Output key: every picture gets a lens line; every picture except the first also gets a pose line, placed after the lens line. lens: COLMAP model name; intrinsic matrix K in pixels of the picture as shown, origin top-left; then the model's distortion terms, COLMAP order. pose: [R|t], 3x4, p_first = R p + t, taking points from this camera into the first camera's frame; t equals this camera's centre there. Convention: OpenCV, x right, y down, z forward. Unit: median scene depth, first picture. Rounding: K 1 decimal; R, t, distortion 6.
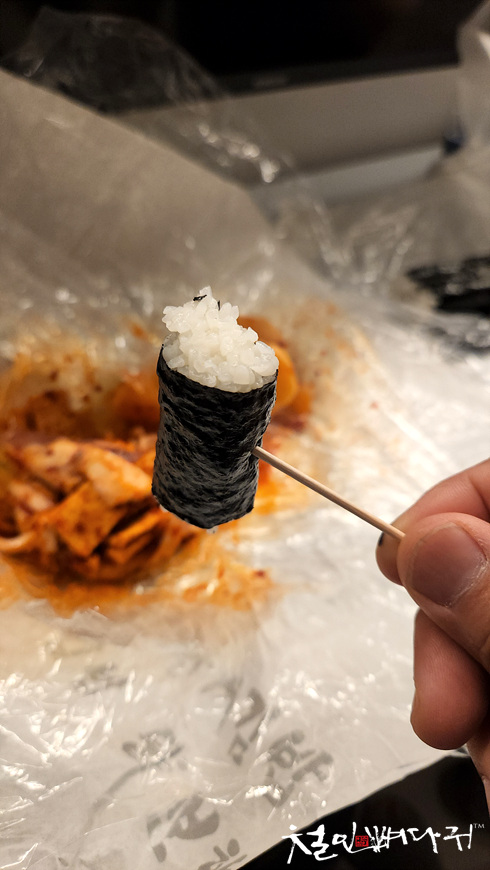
lens RADIAL K [[601.6, 0, 245.0], [0, 601.6, 435.0], [0, 0, 1]] dist [0.073148, 0.000329]
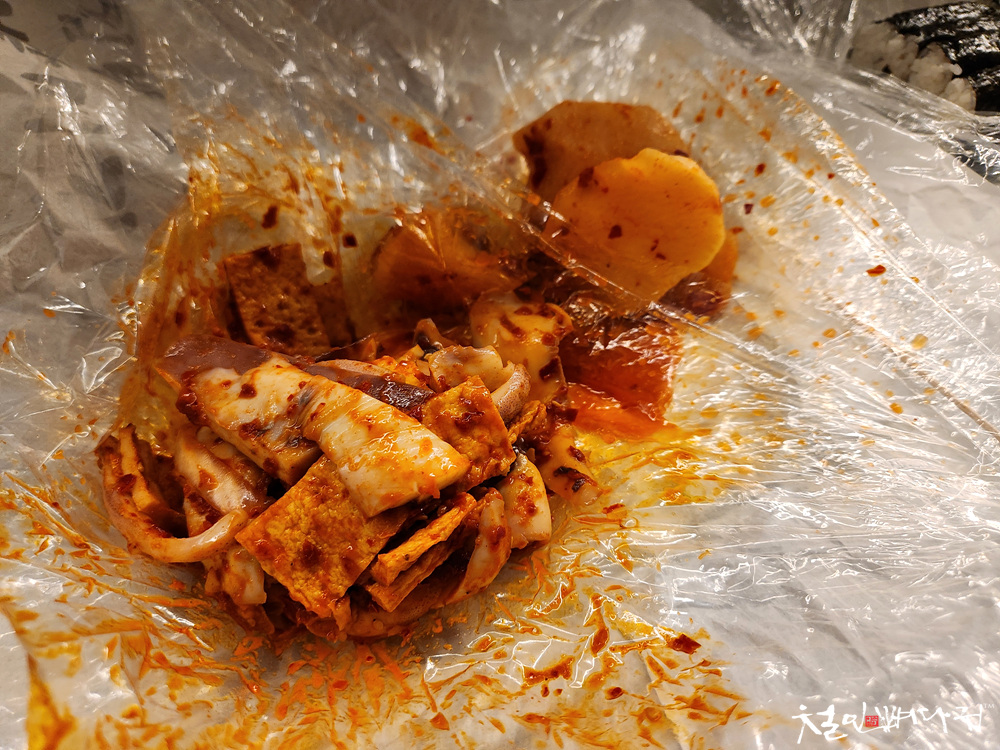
lens RADIAL K [[674.9, 0, 482.7], [0, 674.9, 354.6], [0, 0, 1]] dist [0.005228, -0.001425]
pose [[0.997232, 0.008360, -0.073887, -0.094915], [0.001421, 0.991336, 0.131340, -0.069604], [0.074345, -0.131082, 0.988580, 0.481300]]
